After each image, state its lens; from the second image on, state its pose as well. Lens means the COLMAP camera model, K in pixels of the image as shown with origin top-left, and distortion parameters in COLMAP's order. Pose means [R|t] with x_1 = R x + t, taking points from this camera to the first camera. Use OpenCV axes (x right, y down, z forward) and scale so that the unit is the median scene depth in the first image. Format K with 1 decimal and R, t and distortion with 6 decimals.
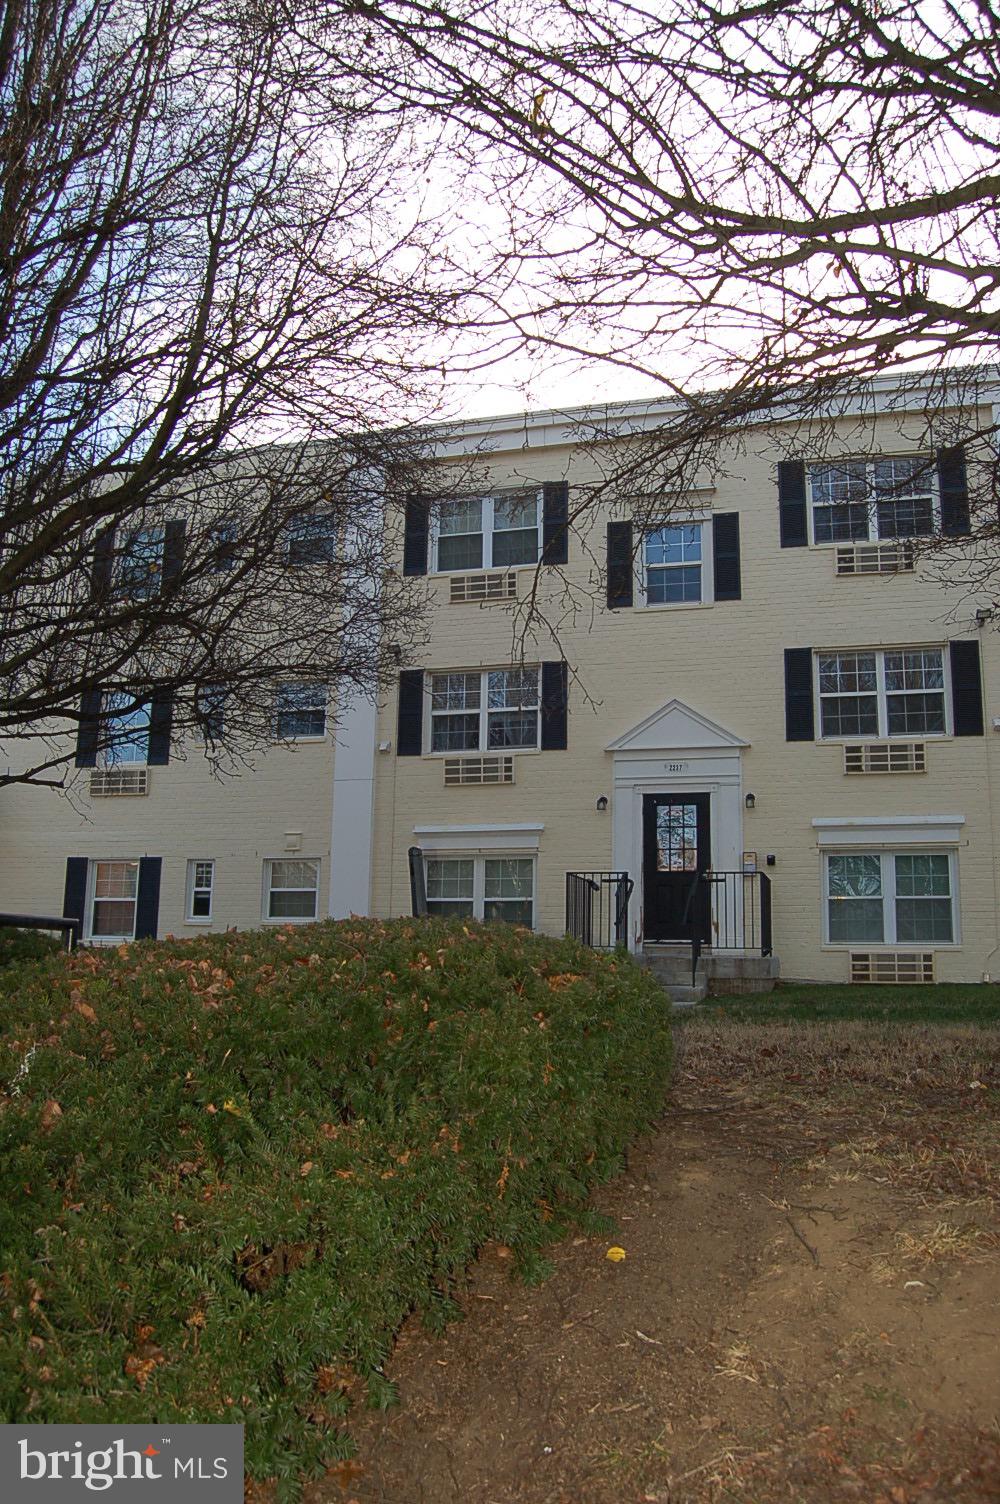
lens RADIAL K [[1180.3, 0, 507.4], [0, 1180.3, 745.1], [0, 0, 1]] dist [-0.107918, 0.050973]
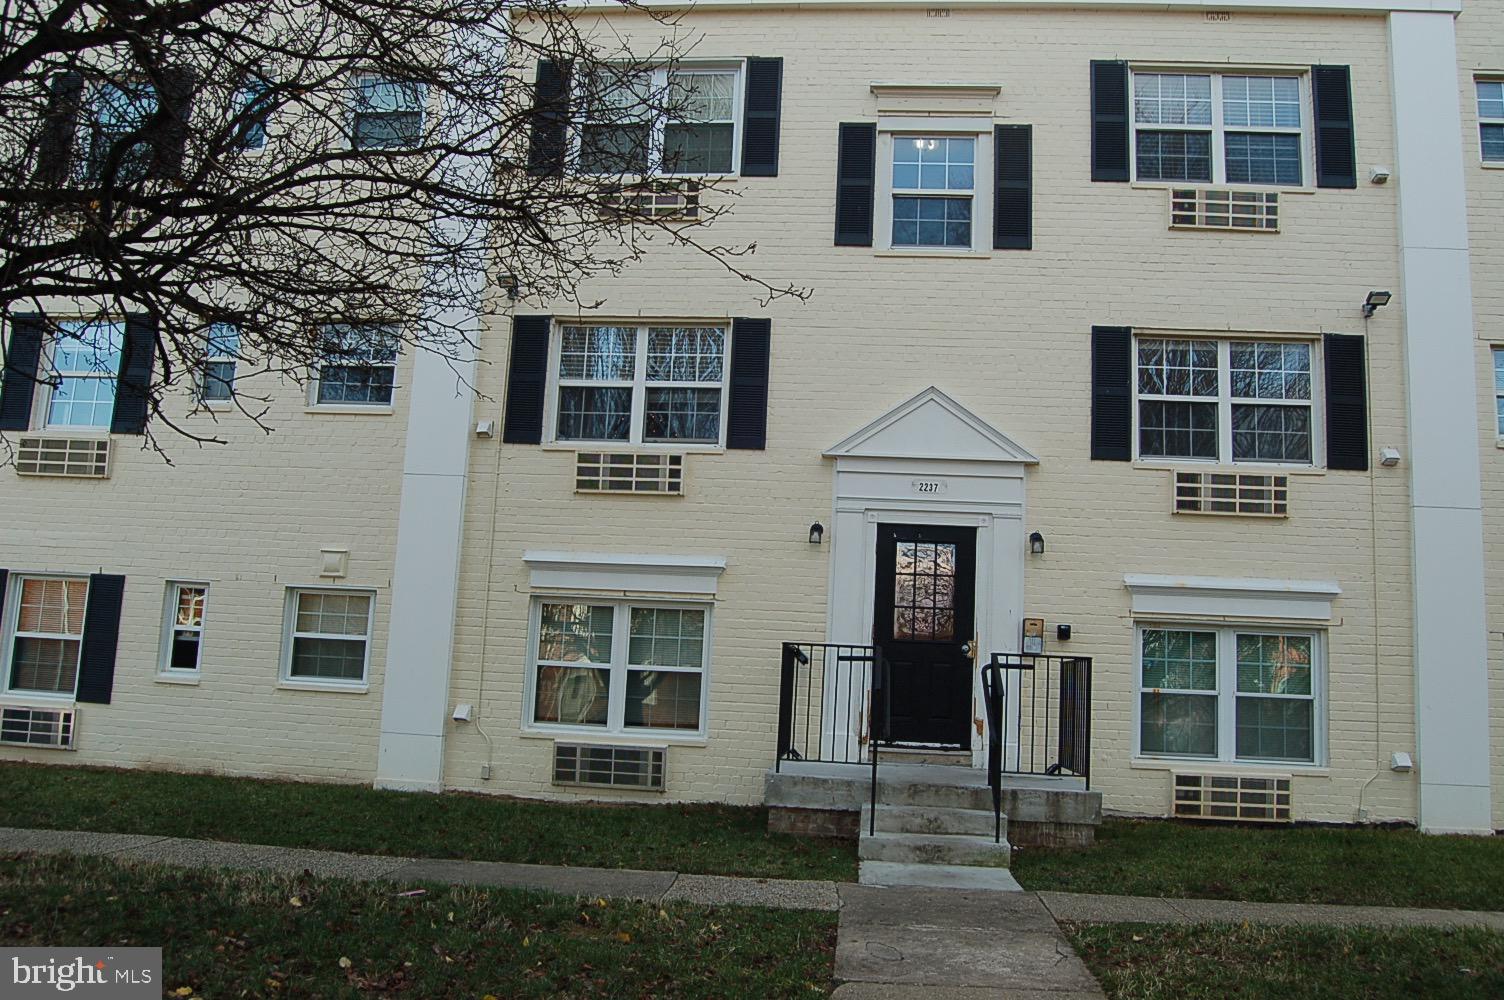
lens RADIAL K [[1180.3, 0, 752.0], [0, 1180.3, 500.0], [0, 0, 1]] dist [-0.107918, 0.050973]
pose [[0.983606, 0.059706, 0.170162, -0.070453], [-0.066598, 0.997163, 0.035081, 0.009295], [-0.167585, -0.045838, 0.984791, 0.346739]]
